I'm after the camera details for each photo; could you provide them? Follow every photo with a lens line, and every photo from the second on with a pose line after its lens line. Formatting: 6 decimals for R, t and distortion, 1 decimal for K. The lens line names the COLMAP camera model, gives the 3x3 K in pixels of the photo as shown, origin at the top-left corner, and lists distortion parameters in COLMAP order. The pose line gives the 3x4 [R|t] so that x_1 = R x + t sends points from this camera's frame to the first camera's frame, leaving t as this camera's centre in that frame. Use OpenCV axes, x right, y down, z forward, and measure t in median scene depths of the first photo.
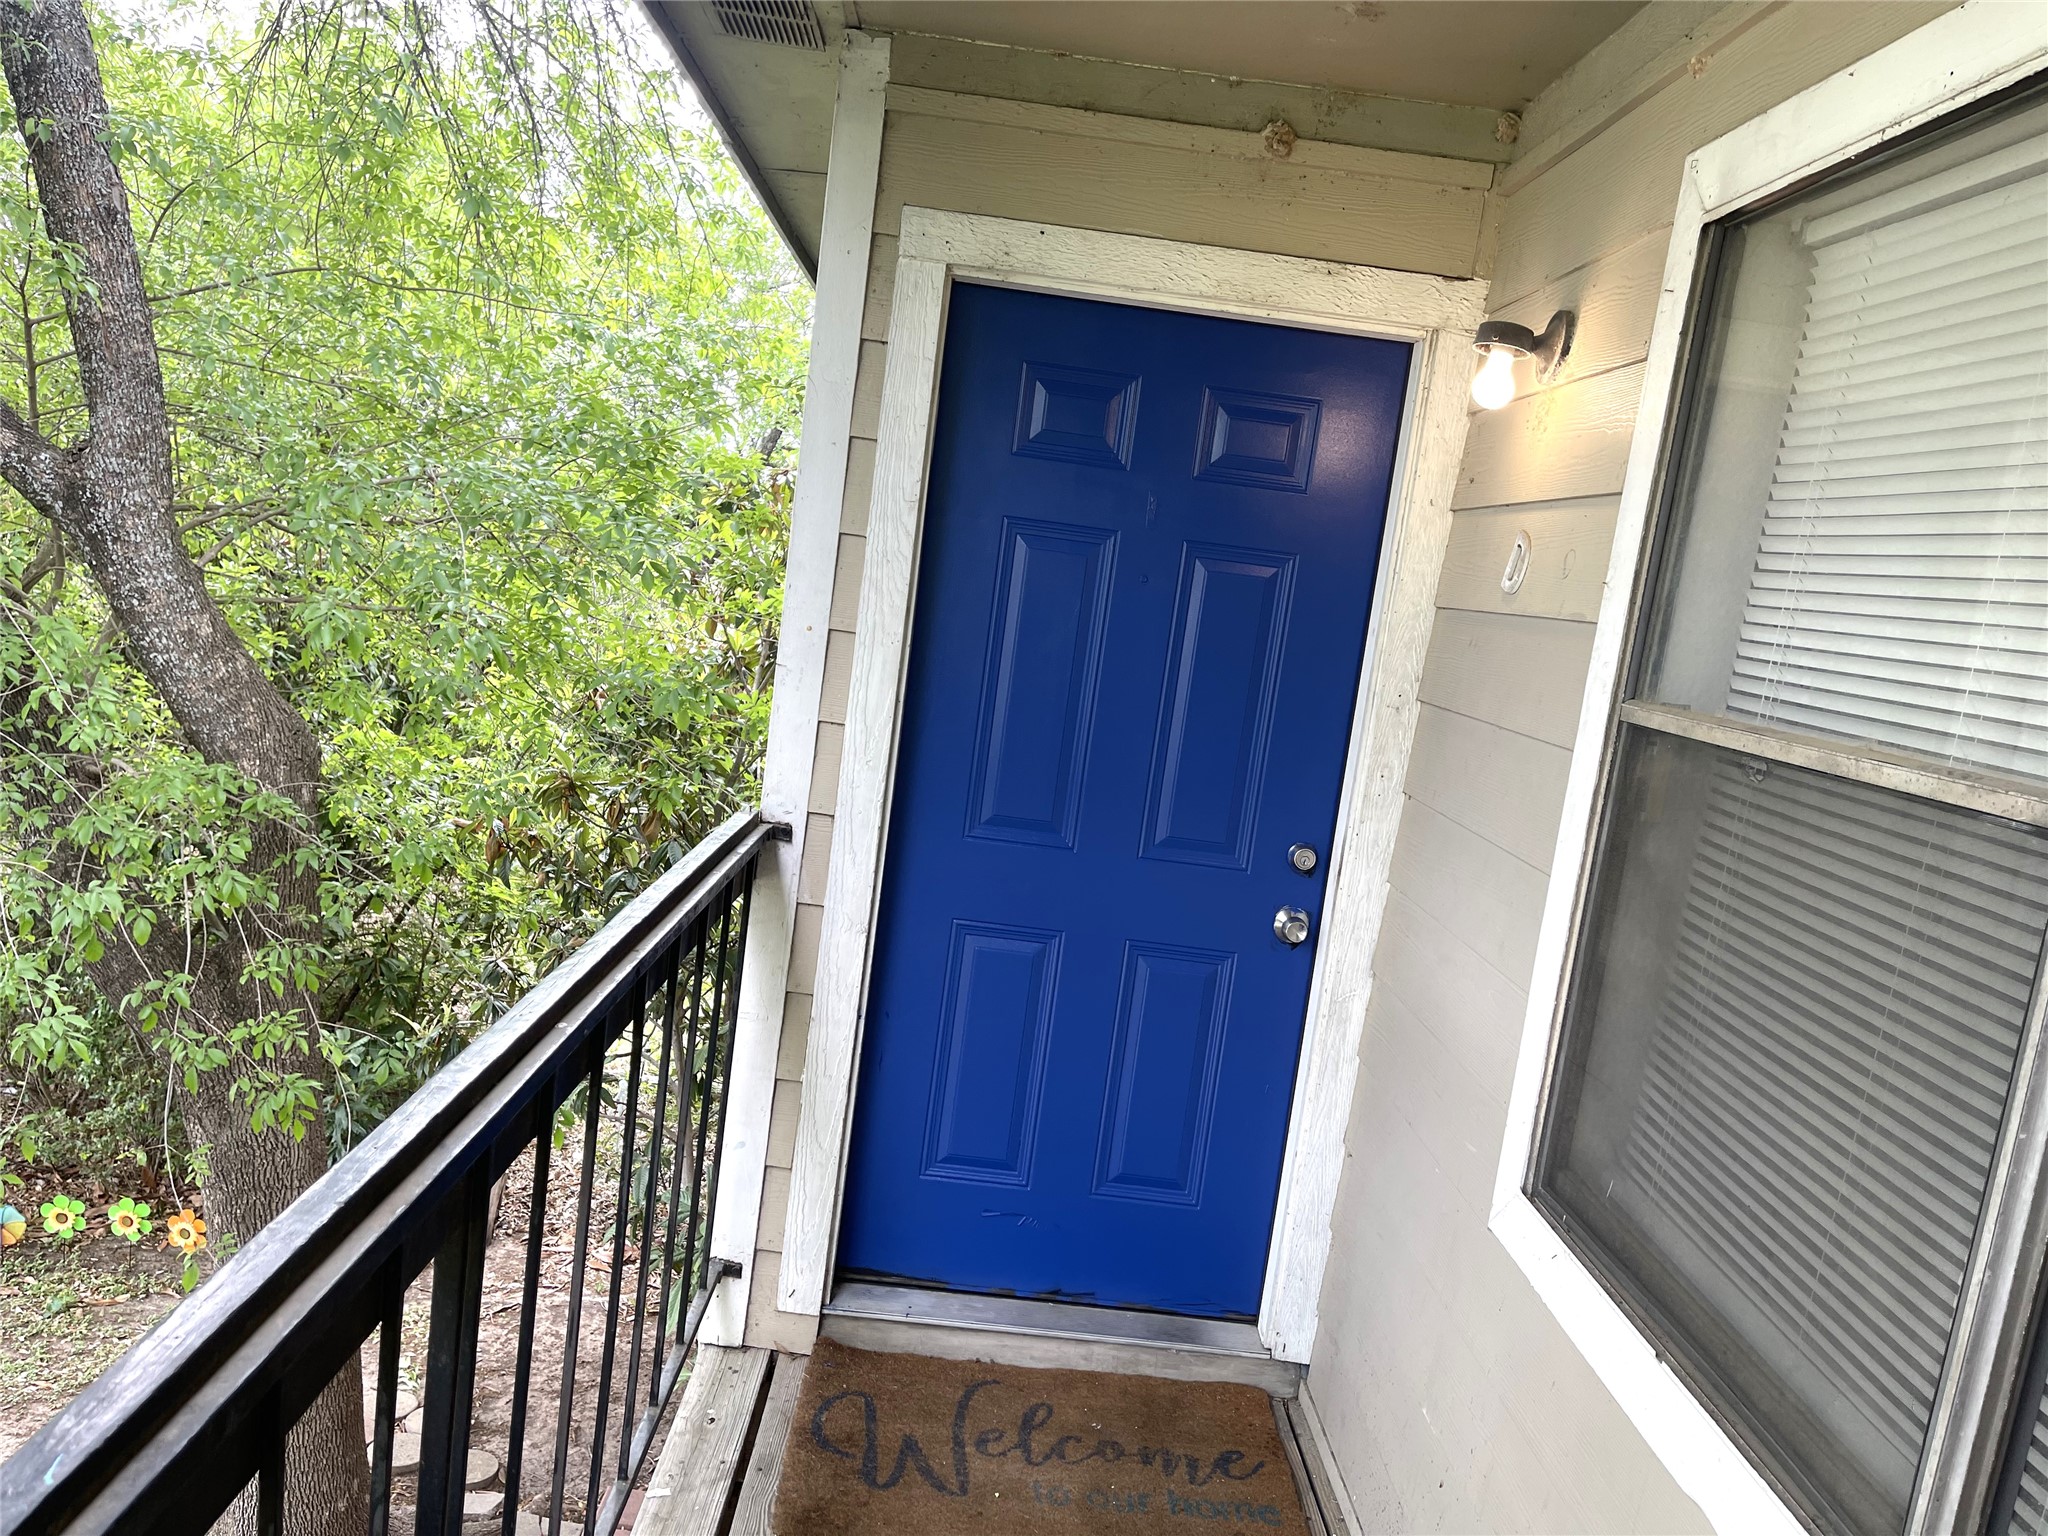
lens RADIAL K [[1547.8, 0, 1024.0], [0, 1547.8, 768.0], [0, 0, 1]] dist [0.080395, -0.110716]
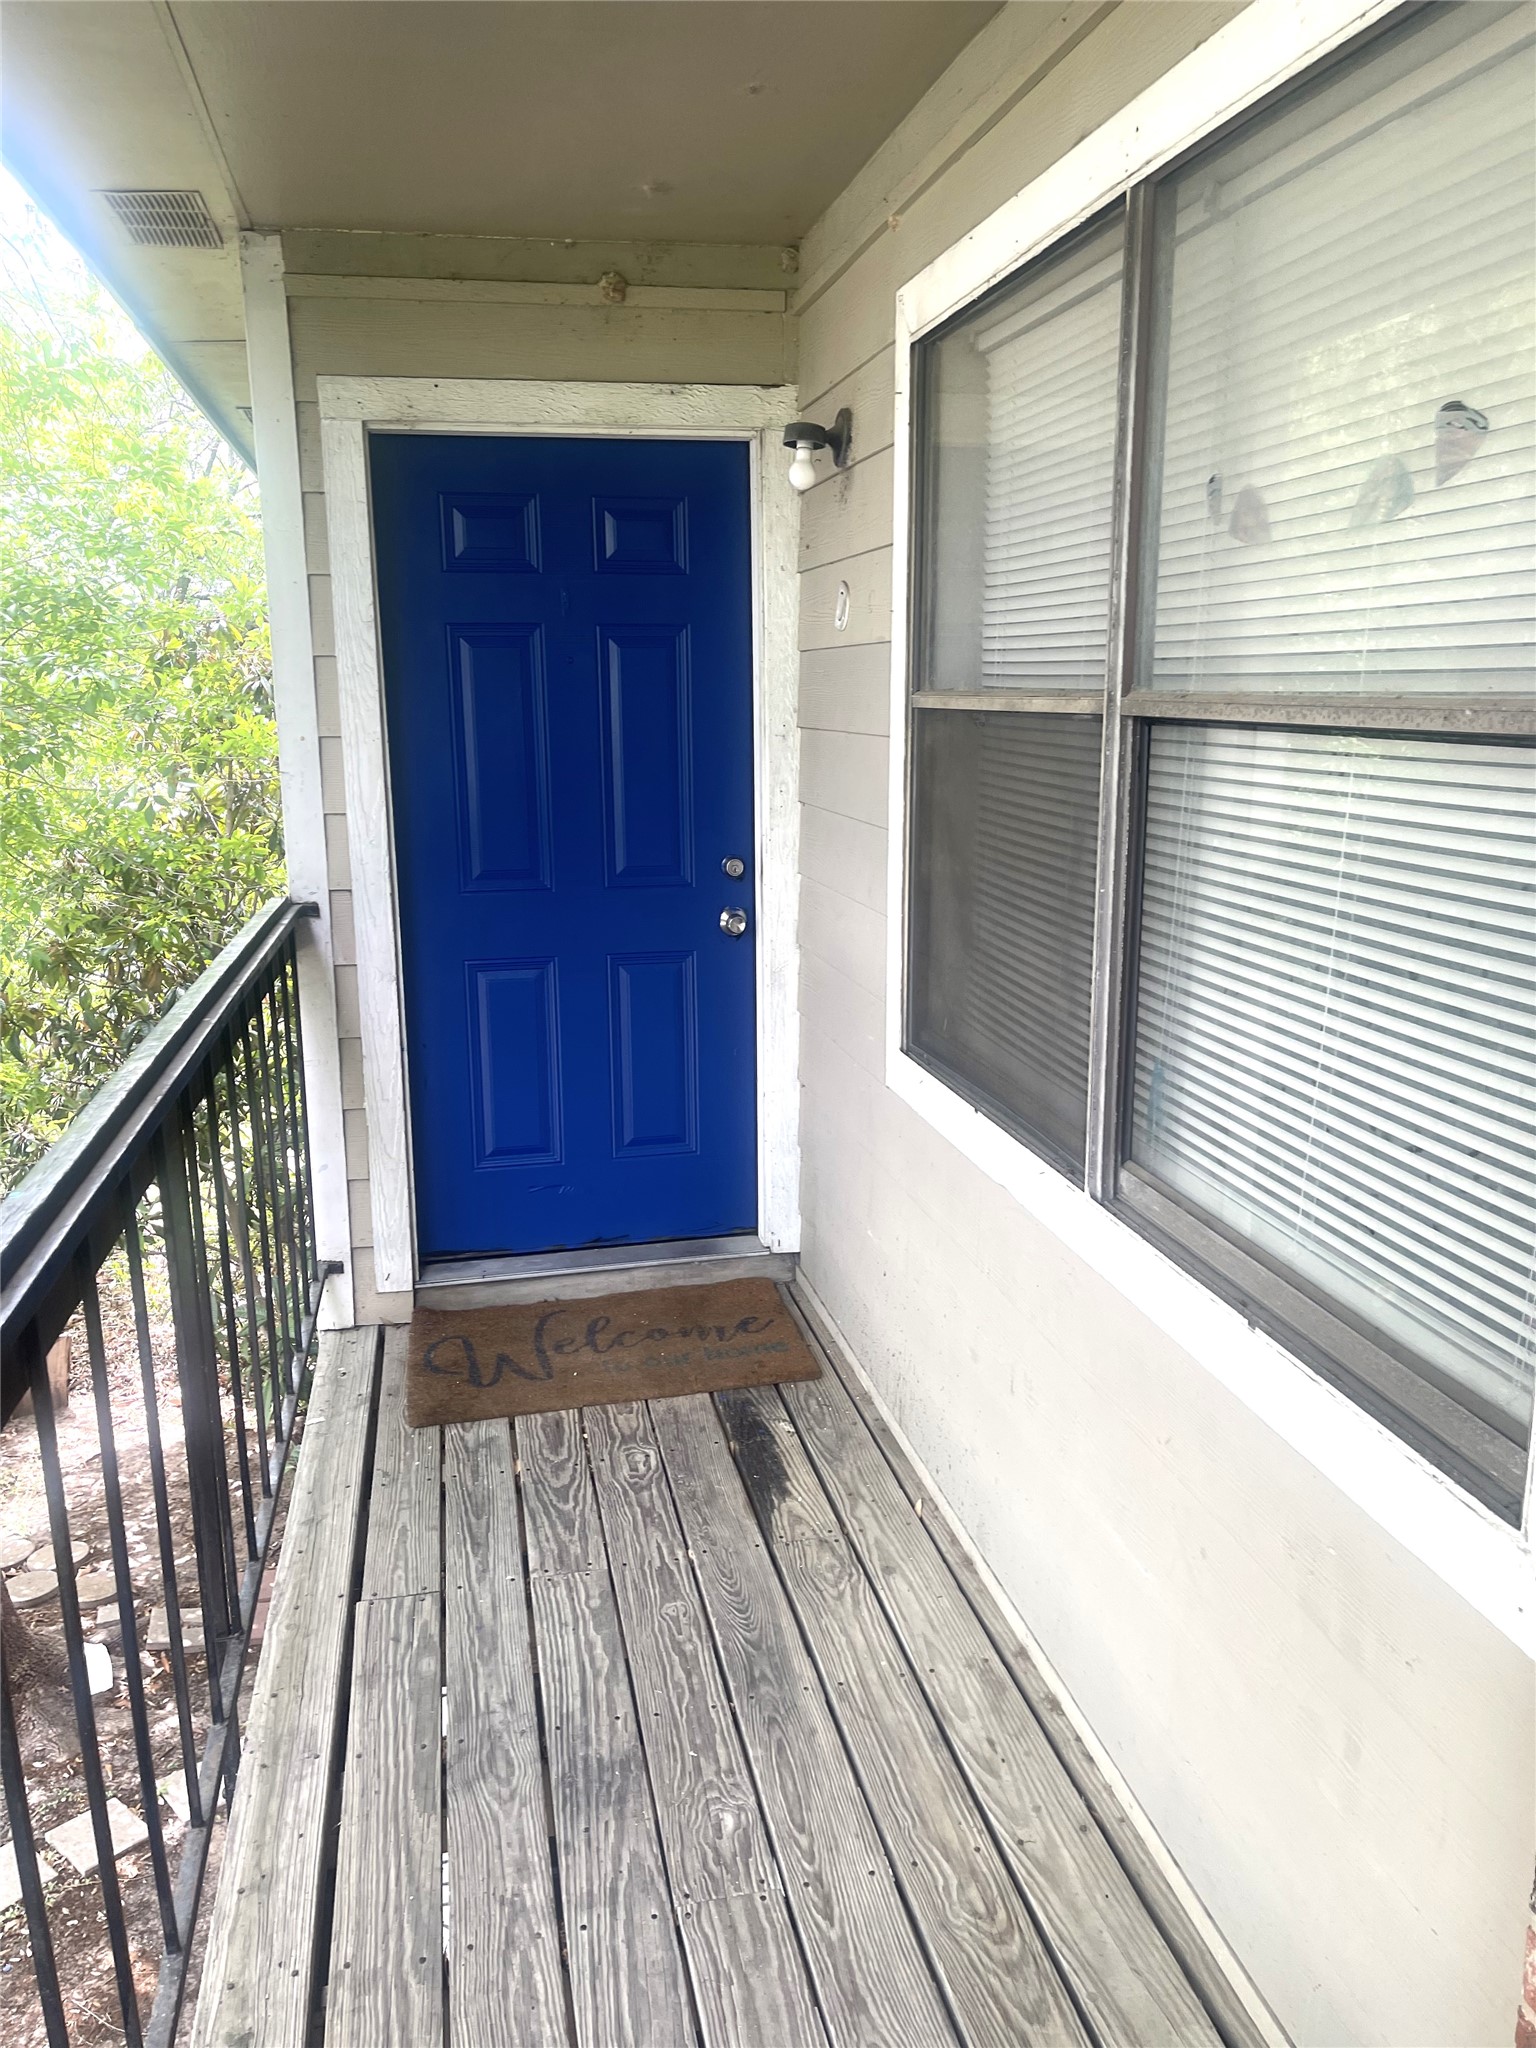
lens RADIAL K [[1547.8, 0, 759.9], [0, 1547.8, 1008.0], [0, 0, 1]] dist [0.080395, -0.110716]
pose [[0.973822, -0.172608, 0.147911, -0.006354], [0.159315, 0.982398, 0.097531, 0.054028], [-0.162142, -0.071413, 0.984180, -0.268733]]
